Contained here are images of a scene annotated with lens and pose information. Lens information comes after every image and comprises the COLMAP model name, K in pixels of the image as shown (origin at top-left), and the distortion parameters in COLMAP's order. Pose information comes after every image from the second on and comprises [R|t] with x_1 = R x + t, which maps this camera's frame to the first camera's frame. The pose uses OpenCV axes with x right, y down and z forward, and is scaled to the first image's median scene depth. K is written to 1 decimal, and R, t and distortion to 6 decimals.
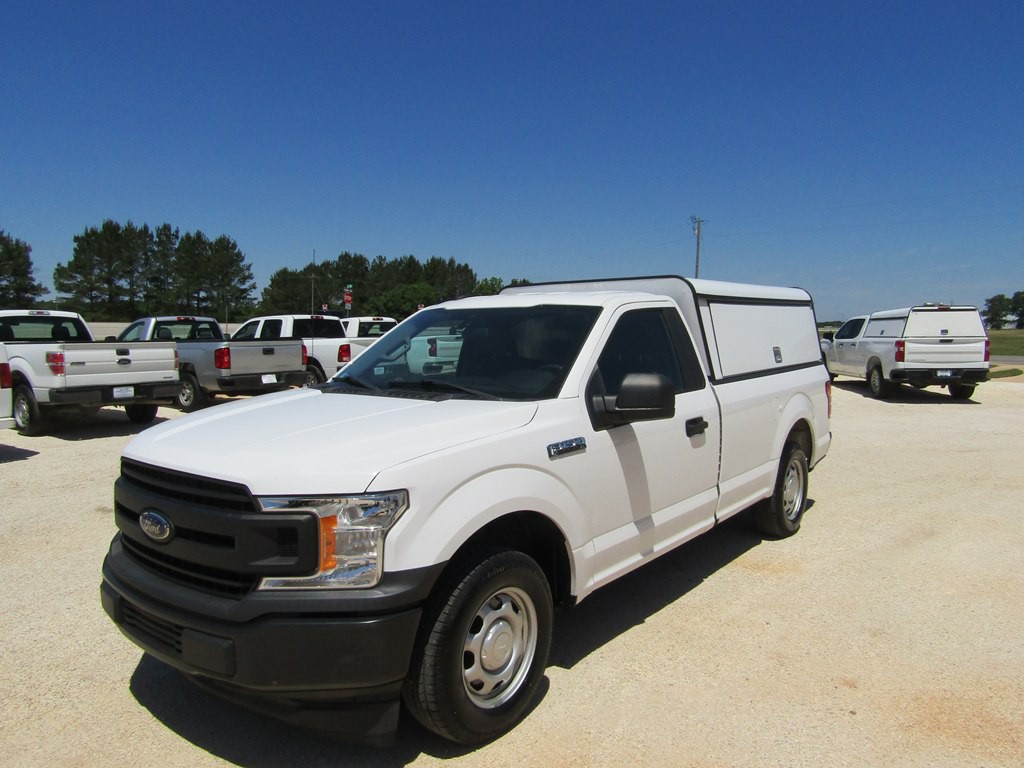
lens RADIAL K [[725.9, 0, 516.6], [0, 725.9, 375.6], [0, 0, 1]] dist [-0.013143, 0.004304]
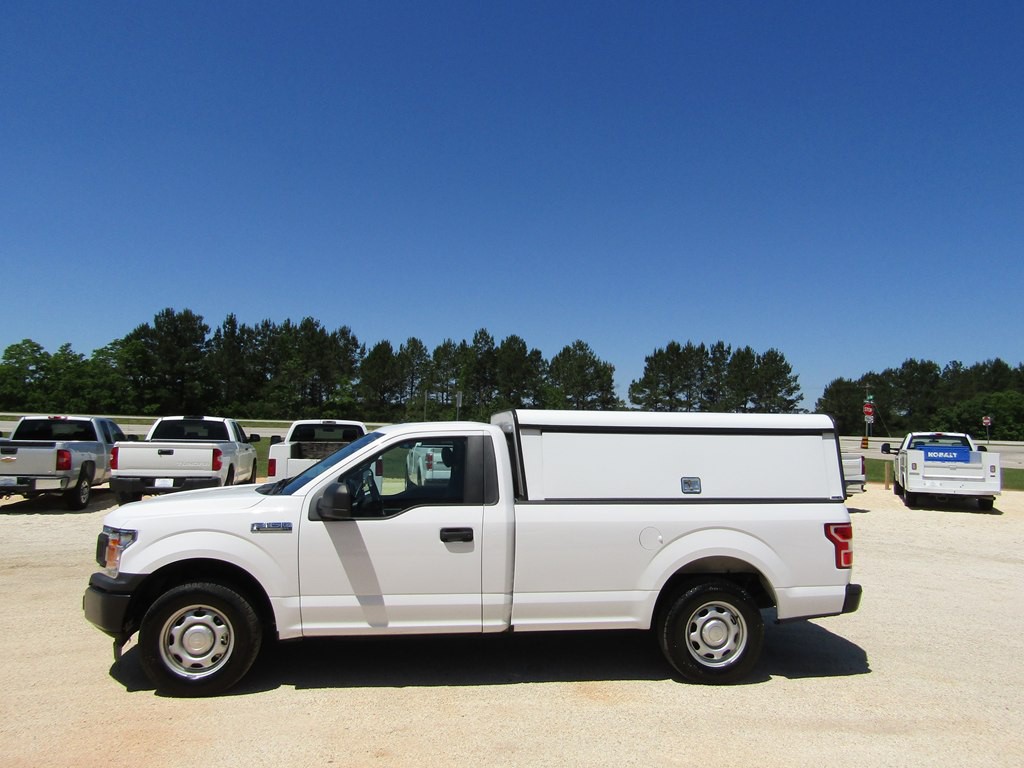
lens RADIAL K [[725.9, 0, 513.7], [0, 725.9, 378.7], [0, 0, 1]] dist [-0.013143, 0.004304]
pose [[0.726852, -0.029488, -0.686161, 0.460338], [-0.071416, 0.990417, -0.118214, -0.020666], [0.683071, 0.134927, 0.717780, 0.063731]]
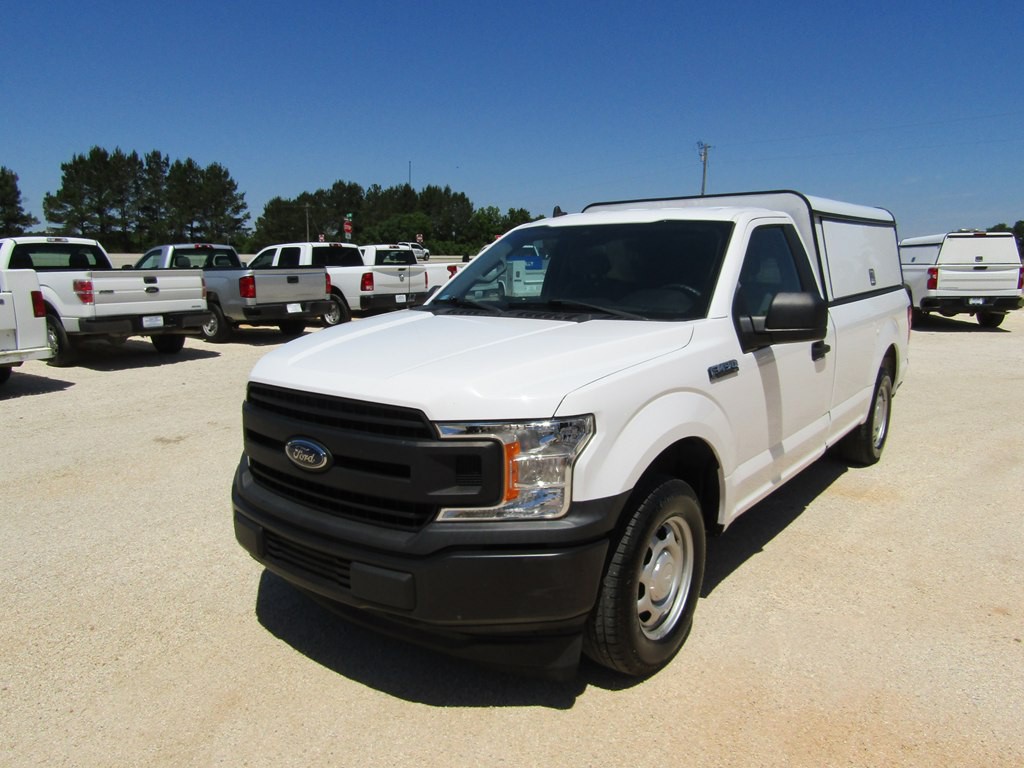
lens RADIAL K [[725.9, 0, 517.3], [0, 725.9, 374.3], [0, 0, 1]] dist [-0.013143, 0.004304]
pose [[0.999973, -0.003237, 0.006533, -0.062269], [0.002618, 0.995708, 0.092513, 0.005098], [-0.006805, -0.092493, 0.995690, 0.020493]]
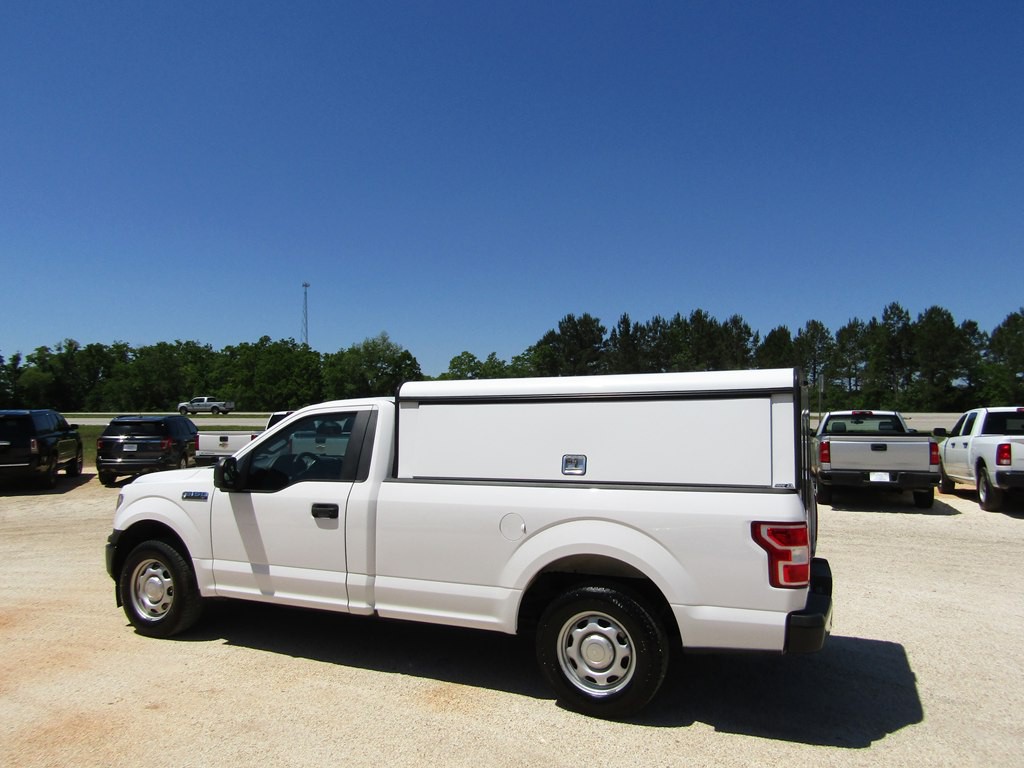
lens RADIAL K [[725.9, 0, 512.7], [0, 725.9, 377.1], [0, 0, 1]] dist [-0.013143, 0.004304]
pose [[0.248558, -0.052065, -0.967217, 0.594089], [-0.066769, 0.995258, -0.070733, -0.034027], [0.966313, 0.082162, 0.243903, 0.394553]]
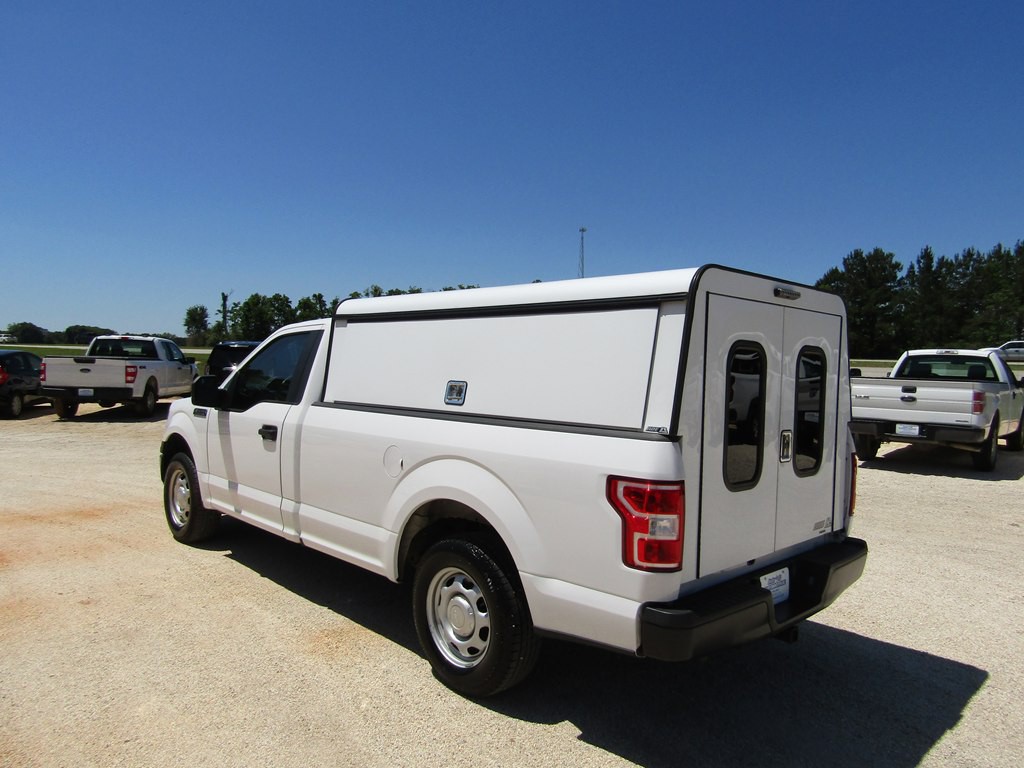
lens RADIAL K [[725.9, 0, 513.8], [0, 725.9, 379.4], [0, 0, 1]] dist [-0.013143, 0.004304]
pose [[-0.123527, 0.028493, -0.991932, 0.535379], [-0.091058, 0.995045, 0.039922, -0.038336], [0.988155, 0.095254, -0.120321, 0.604889]]
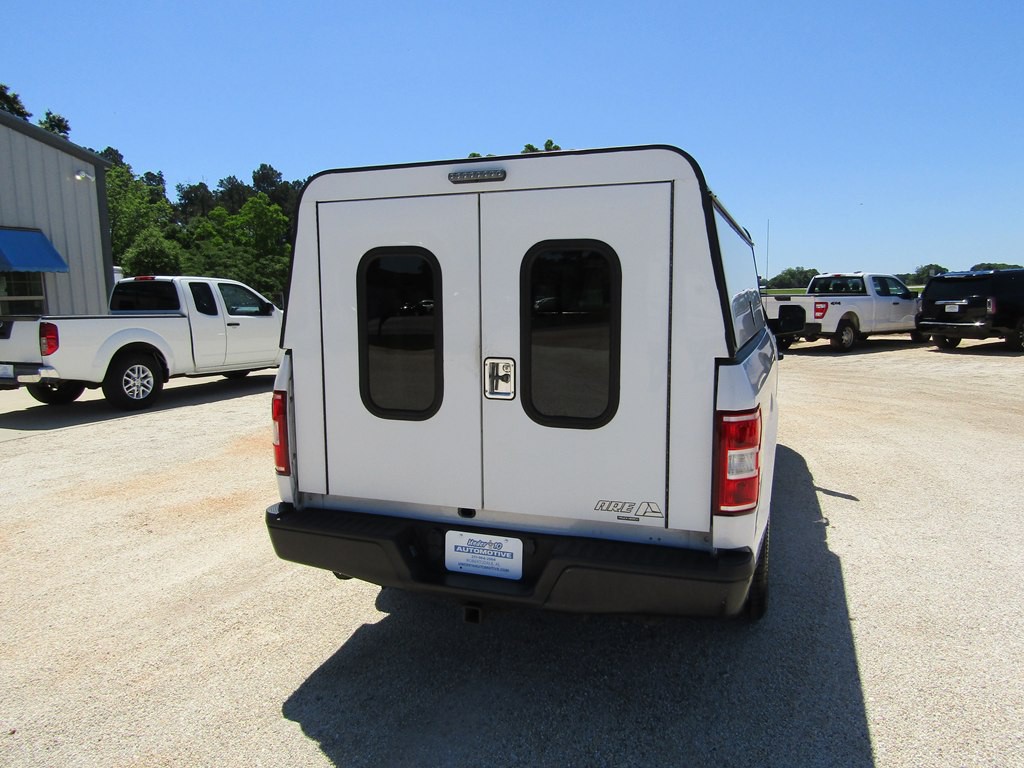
lens RADIAL K [[723.2, 0, 517.8], [0, 723.2, 383.5], [0, 0, 1]] dist [-0.004769, -0.006452]
pose [[-0.945204, 0.062898, -0.320363, 0.271324], [0.003424, 0.983122, 0.182918, -0.049976], [0.326461, 0.171798, -0.929467, 0.921147]]
